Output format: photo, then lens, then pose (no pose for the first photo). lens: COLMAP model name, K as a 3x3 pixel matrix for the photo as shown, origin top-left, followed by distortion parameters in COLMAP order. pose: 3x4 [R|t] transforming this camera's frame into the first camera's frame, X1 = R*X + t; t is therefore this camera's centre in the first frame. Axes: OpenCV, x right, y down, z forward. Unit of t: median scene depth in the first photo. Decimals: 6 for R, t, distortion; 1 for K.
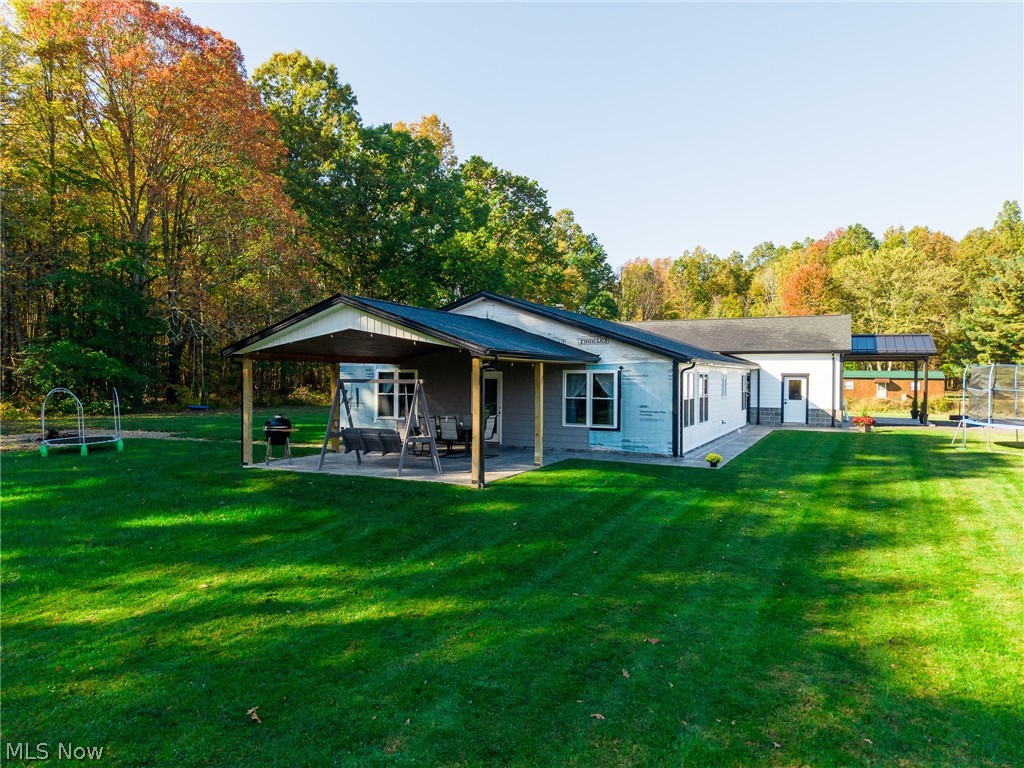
lens RADIAL K [[697.9, 0, 521.4], [0, 697.9, 385.8], [0, 0, 1]] dist [0.020755, 0.000453]
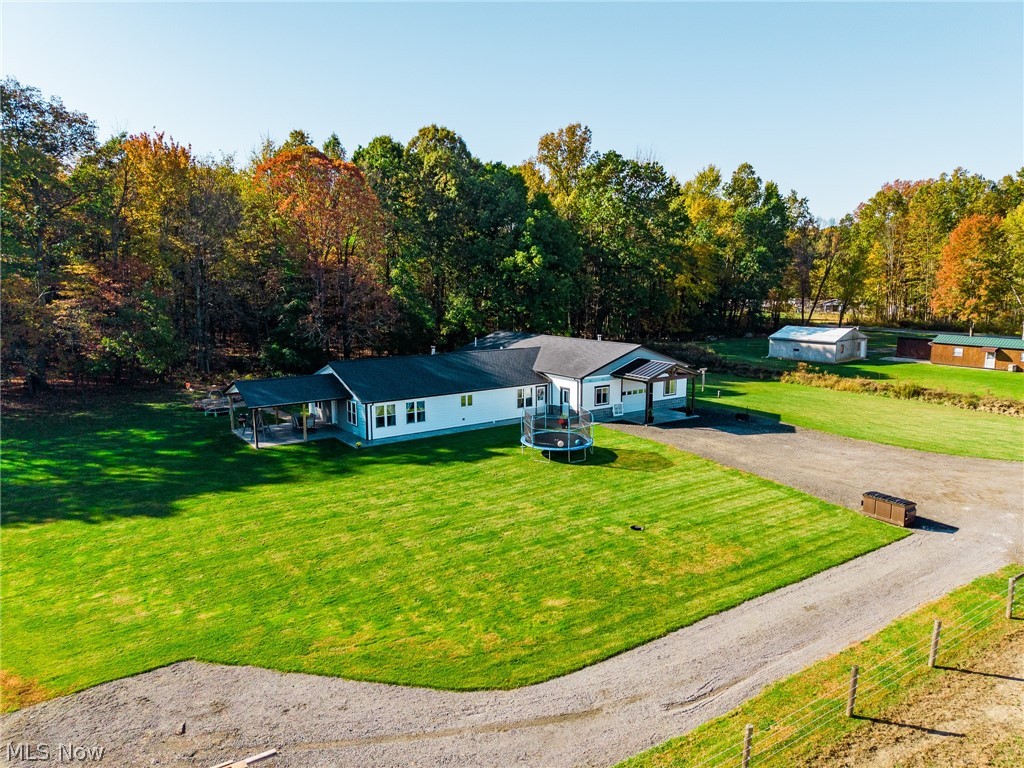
lens RADIAL K [[673.0, 0, 517.6], [0, 673.0, 381.7], [0, 0, 1]] dist [0.113500, -0.116987]
pose [[0.870959, 0.068724, -0.486526, 0.923401], [0.000117, 0.990141, 0.140071, -0.220018], [0.491356, -0.122053, 0.862364, -0.383749]]
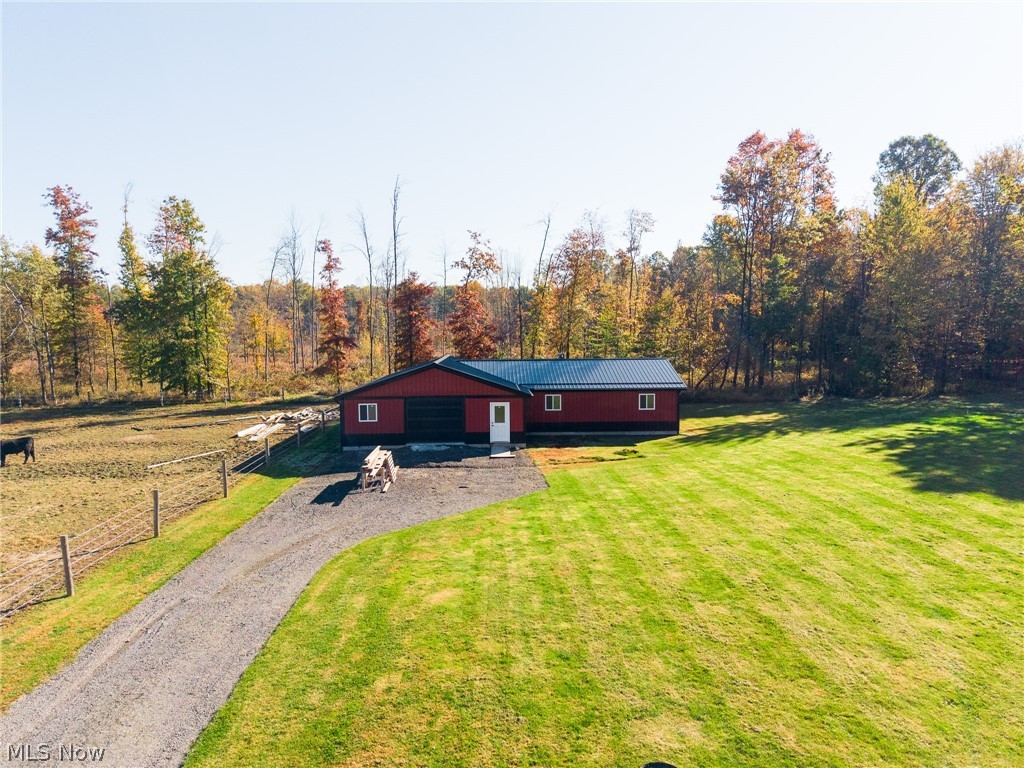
lens RADIAL K [[684.3, 0, 512.0], [0, 684.3, 384.0], [0, 0, 1]] dist [0.044012, -0.047845]
pose [[-0.877833, 0.030170, -0.478015, 0.813239], [-0.005301, 0.997341, 0.072682, -0.081051], [0.478937, 0.066337, -0.875339, 0.556150]]
